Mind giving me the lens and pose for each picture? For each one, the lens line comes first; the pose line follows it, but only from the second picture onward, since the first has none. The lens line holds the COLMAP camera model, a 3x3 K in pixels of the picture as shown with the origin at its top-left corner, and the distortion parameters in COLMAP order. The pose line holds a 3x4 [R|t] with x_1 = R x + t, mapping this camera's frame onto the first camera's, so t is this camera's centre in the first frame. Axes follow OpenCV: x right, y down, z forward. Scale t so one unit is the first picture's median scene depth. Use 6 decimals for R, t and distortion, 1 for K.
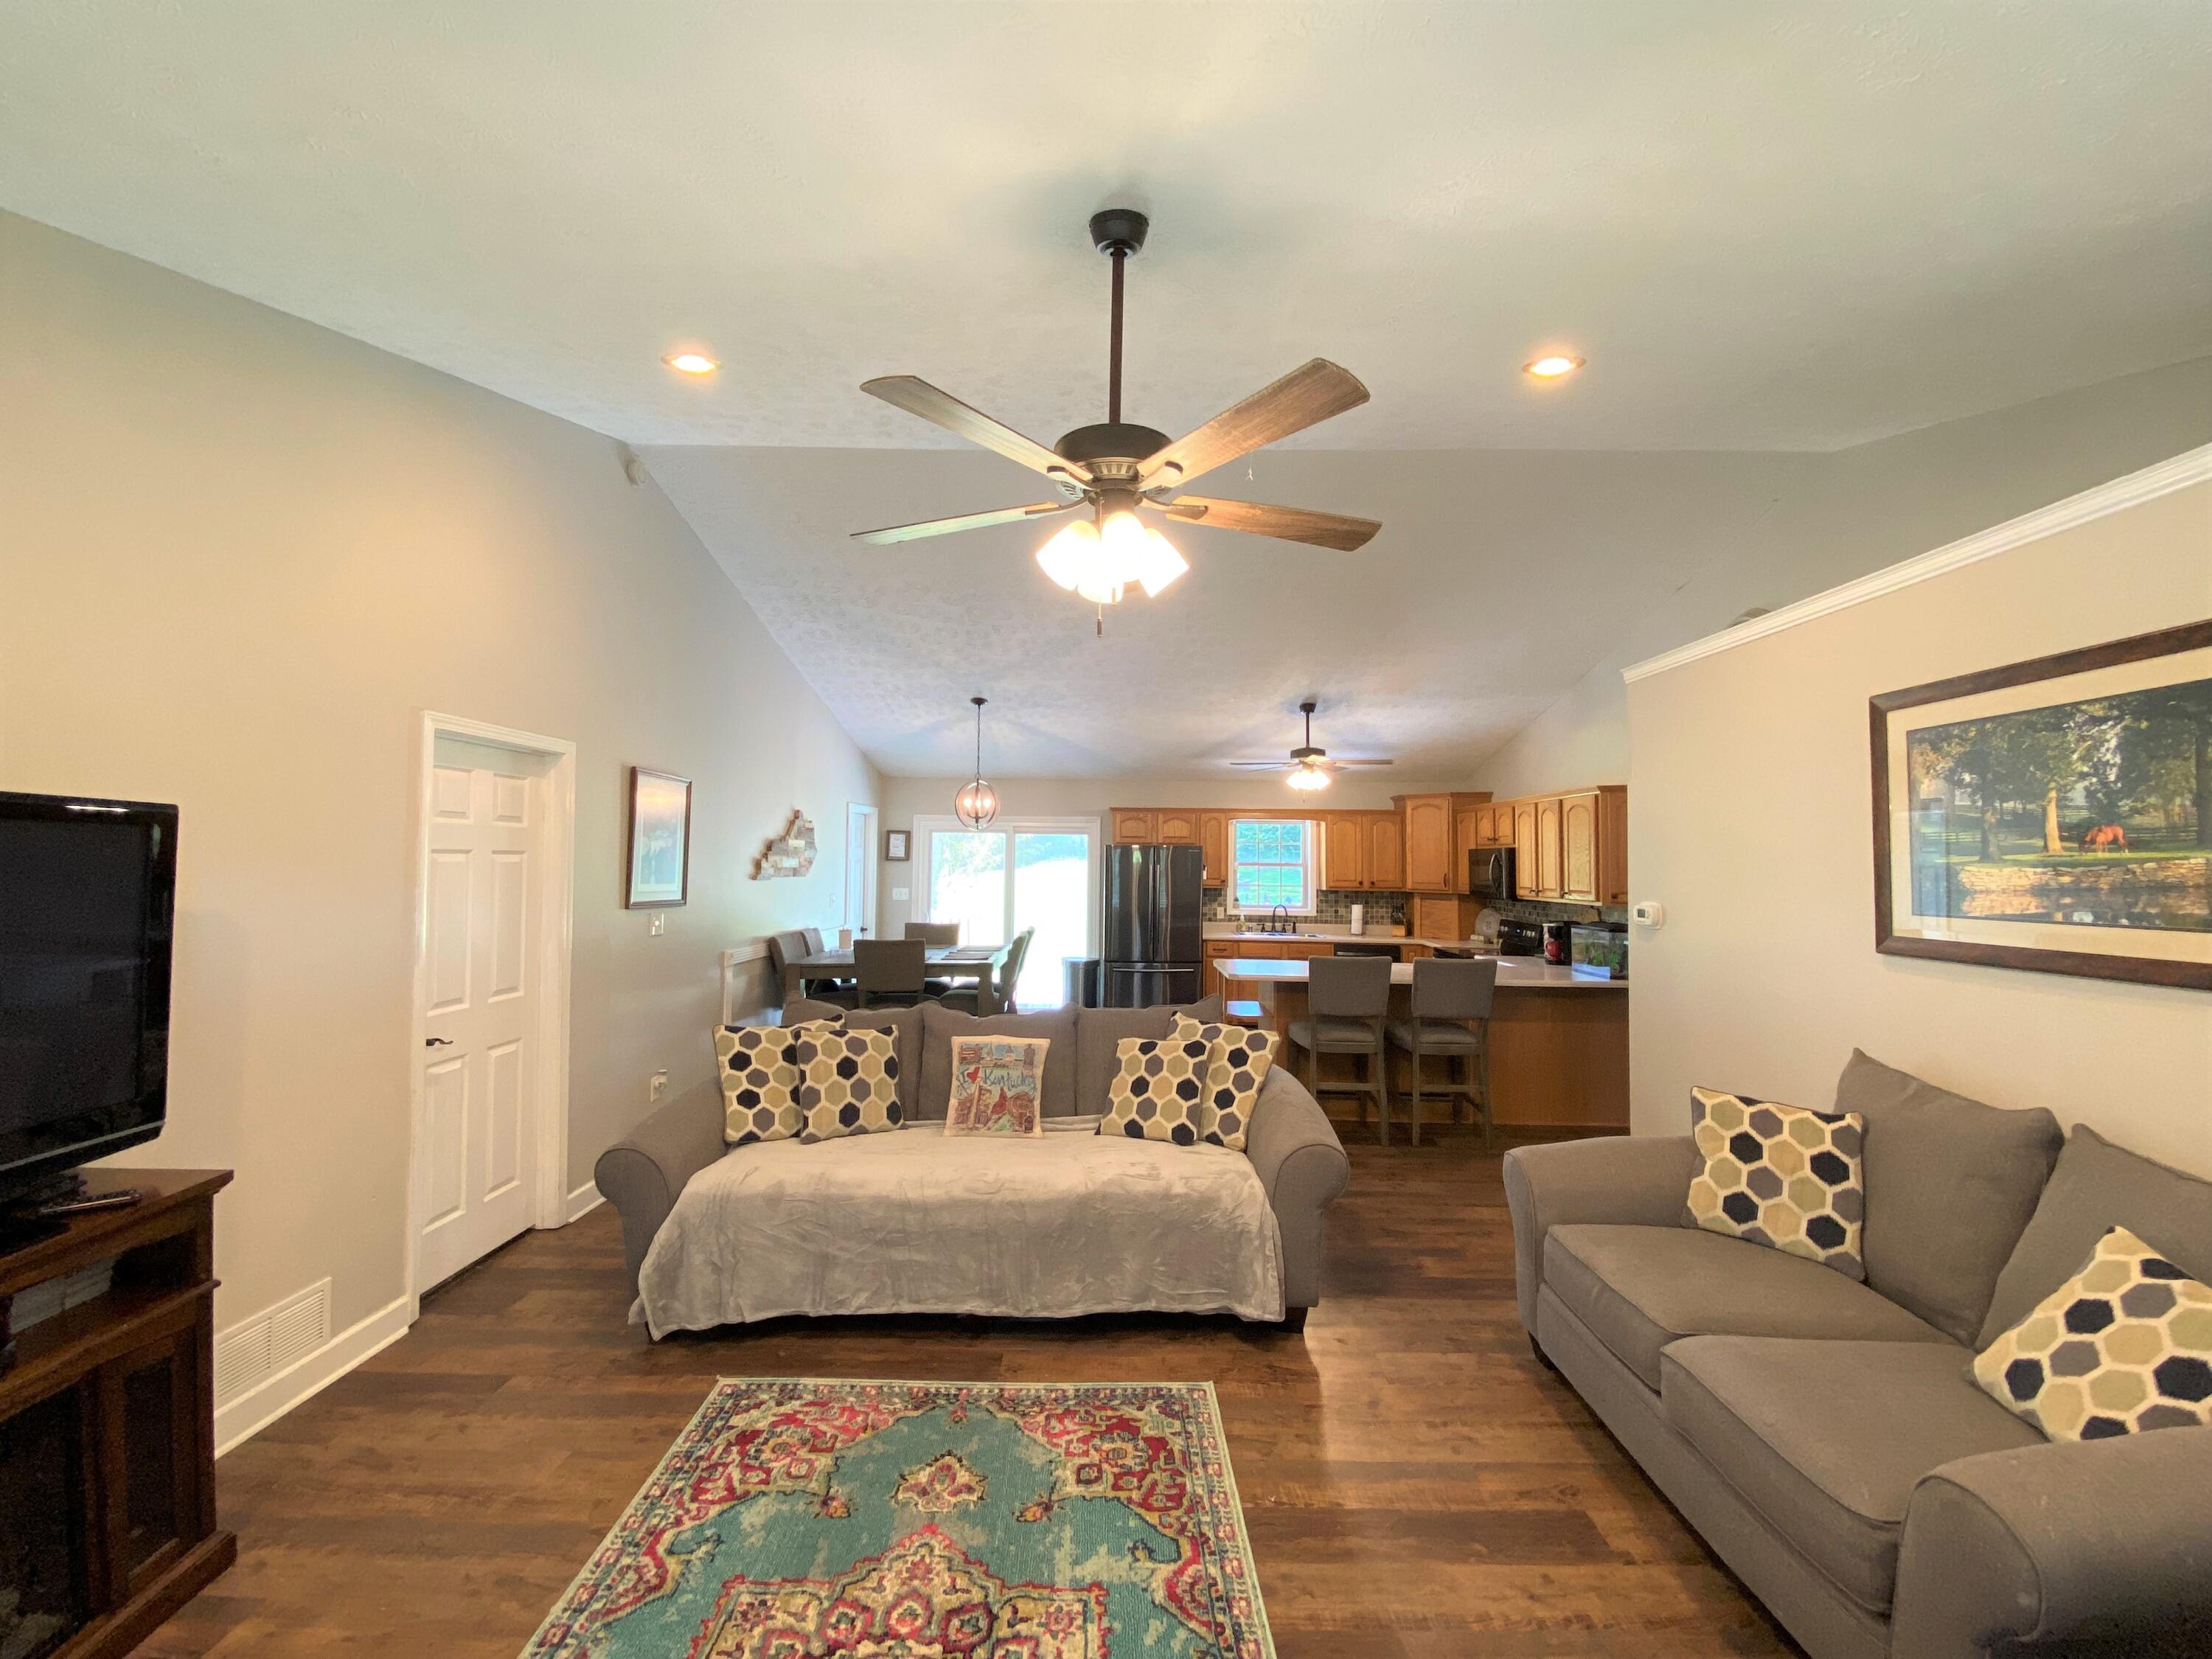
lens RADIAL K [[913.1, 0, 1099.2], [0, 913.1, 826.6], [0, 0, 1]] dist [-0.010260, -0.002254]
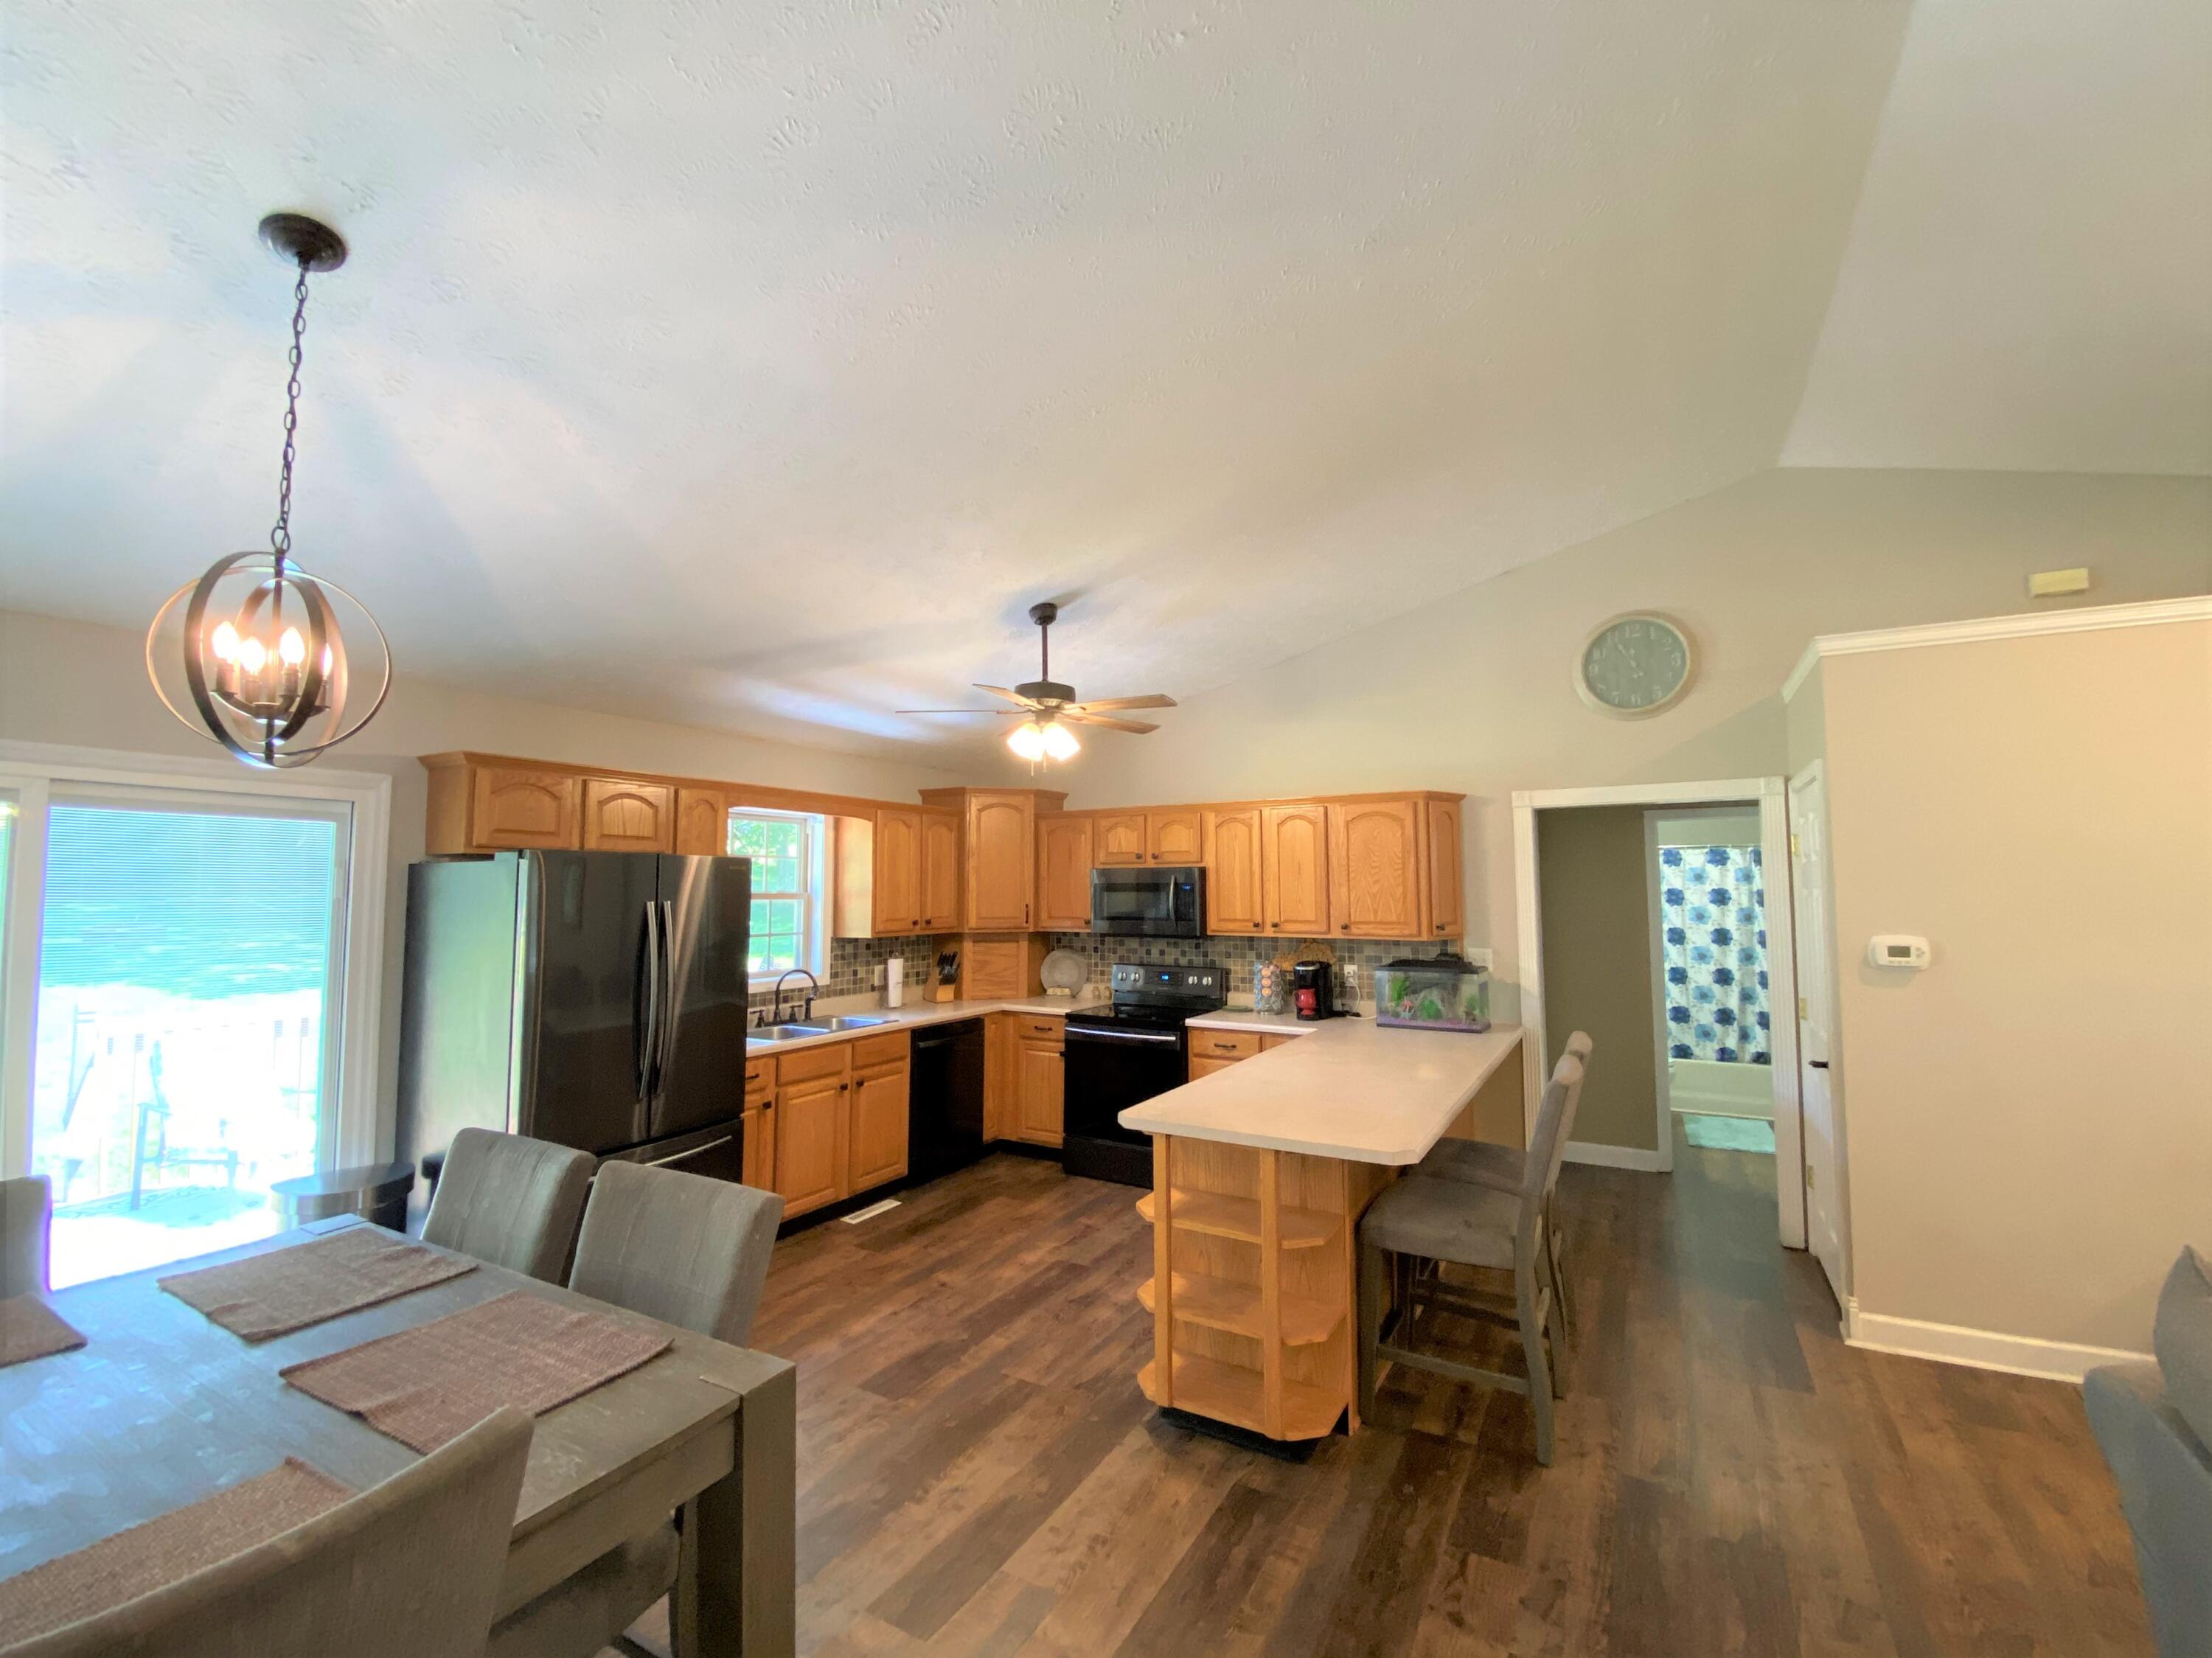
lens RADIAL K [[913.0, 0, 1121.8], [0, 913.0, 828.6], [0, 0, 1]] dist [-0.010260, -0.002254]
pose [[0.486079, 0.052798, 0.872318, -0.197161], [-0.026028, 0.998605, -0.045938, 0.022503], [-0.873527, -0.000376, 0.486775, 0.574801]]
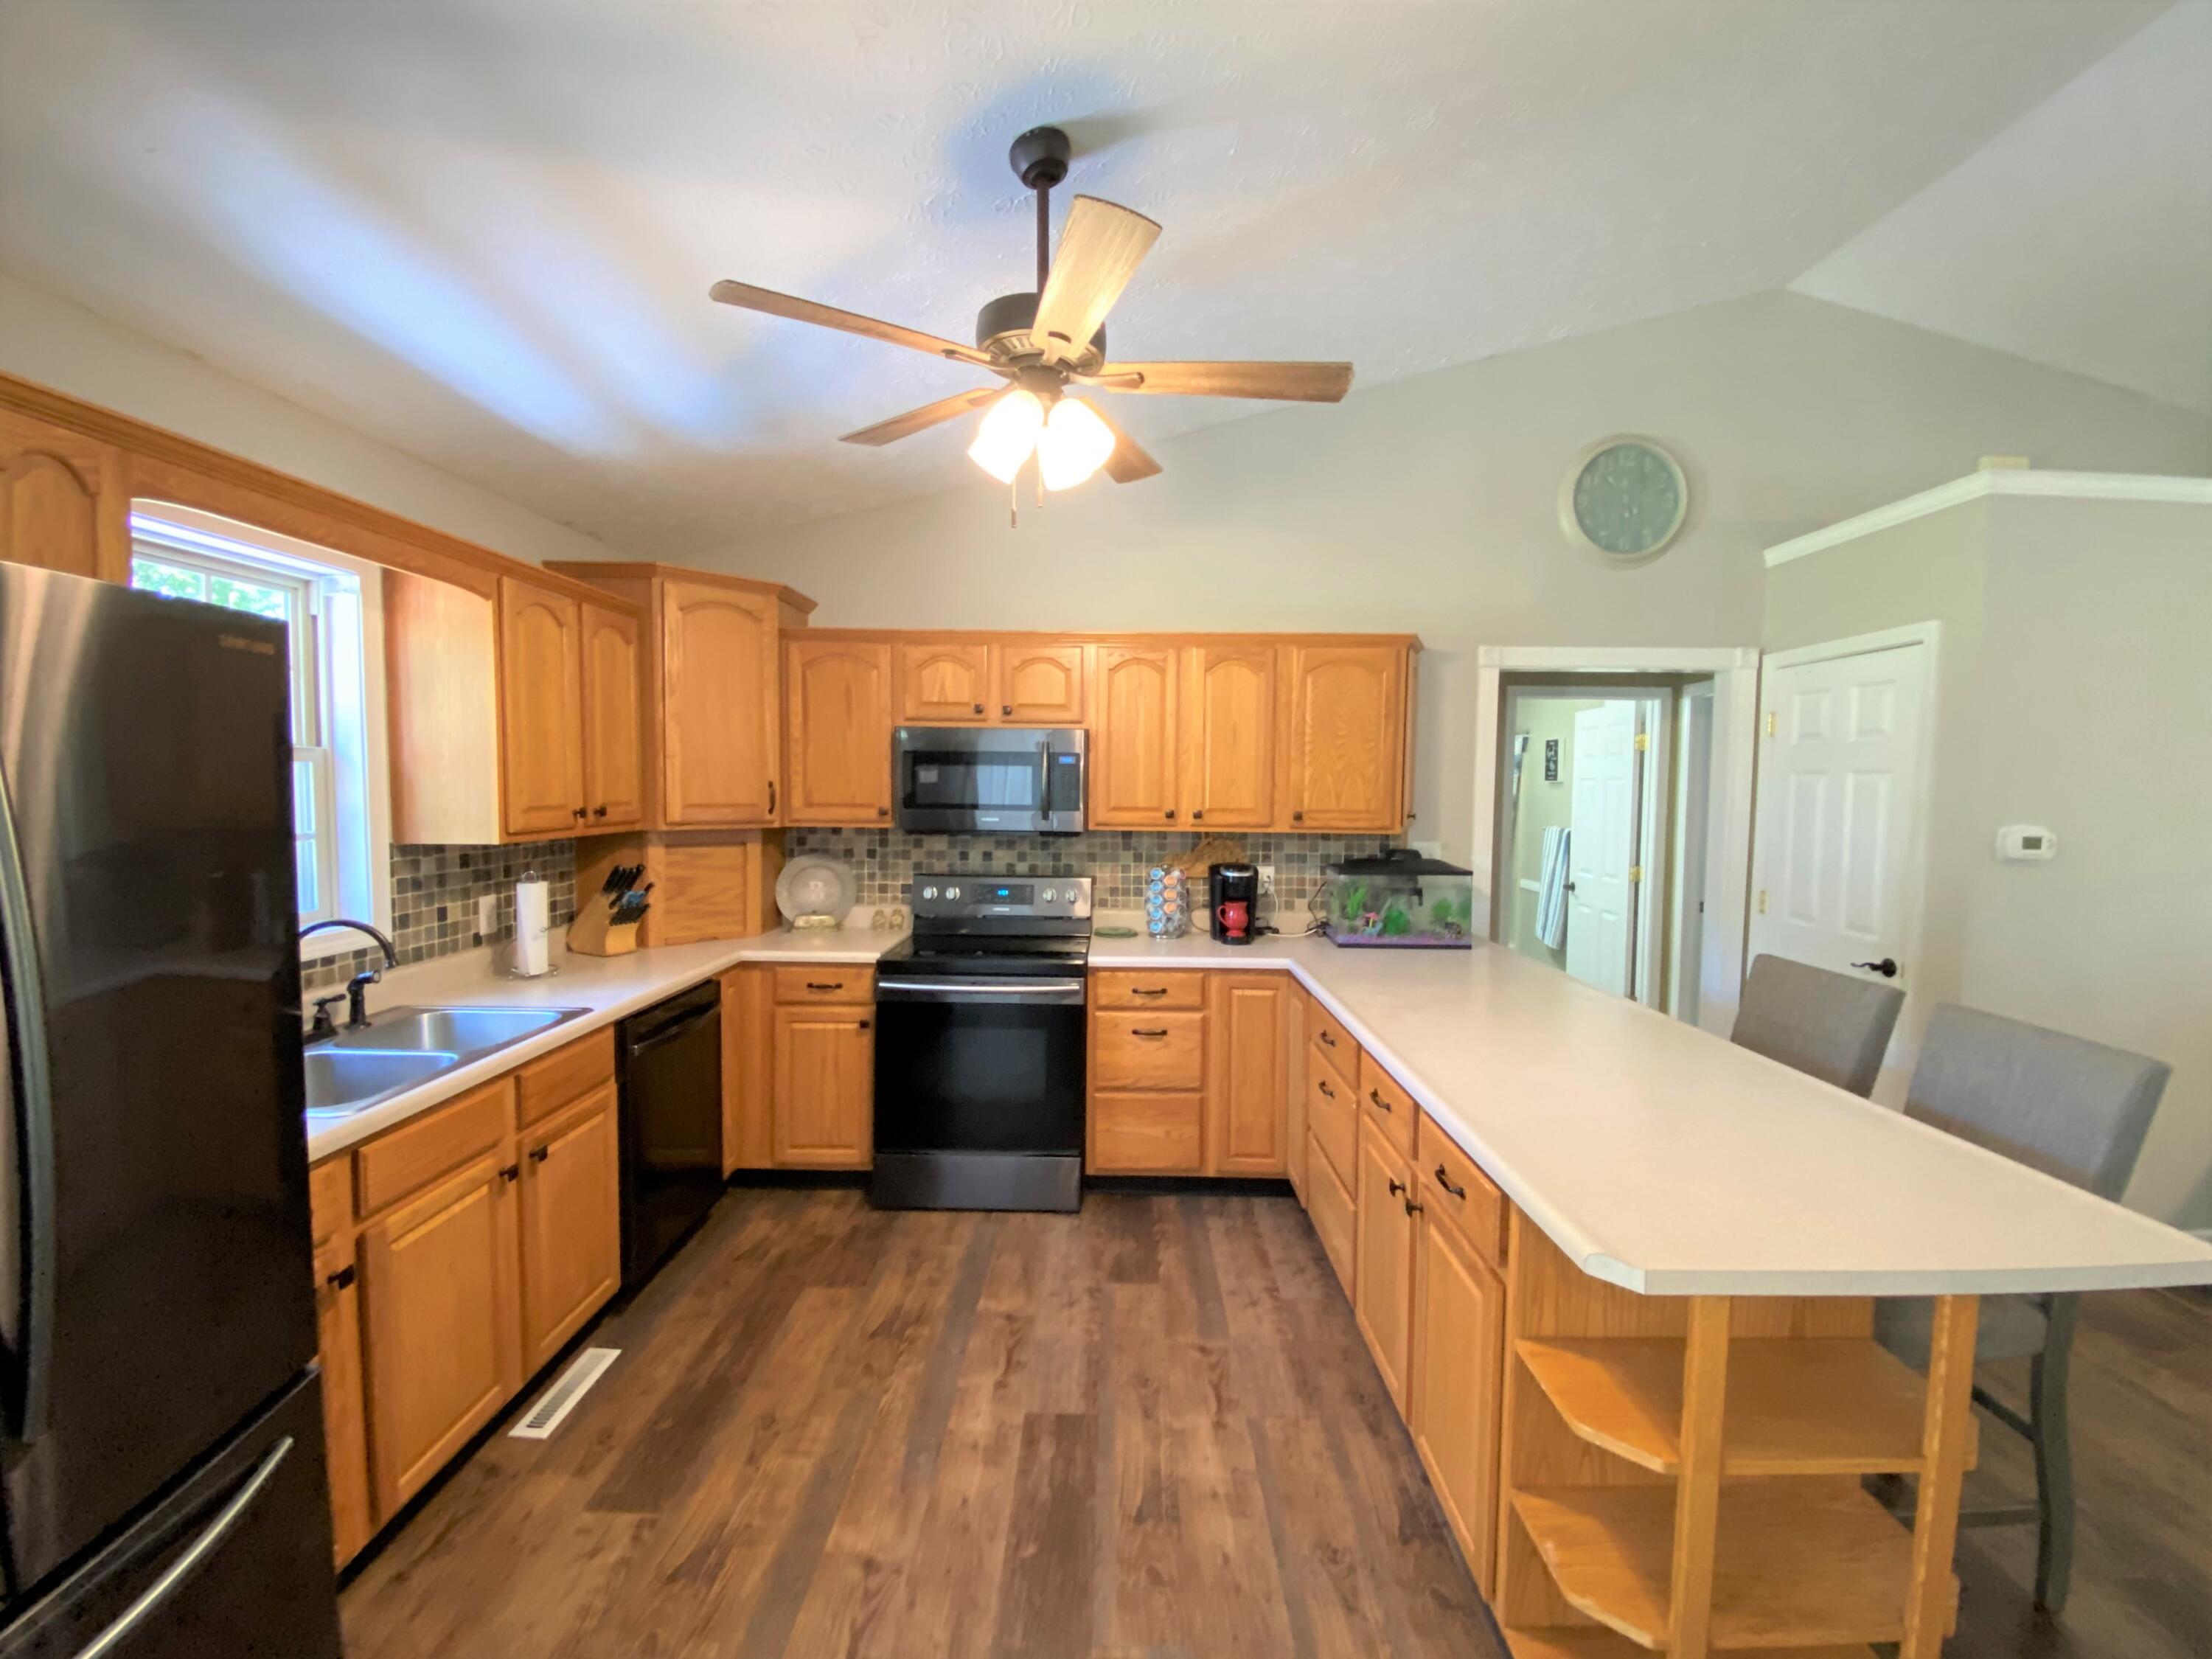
lens RADIAL K [[913.1, 0, 1115.3], [0, 913.1, 838.4], [0, 0, 1]] dist [-0.010260, -0.002254]
pose [[-0.004527, -0.067525, 0.997707, -0.042291], [-0.047474, 0.996607, 0.067235, 0.040034], [-0.998862, -0.047061, -0.007718, 0.816017]]
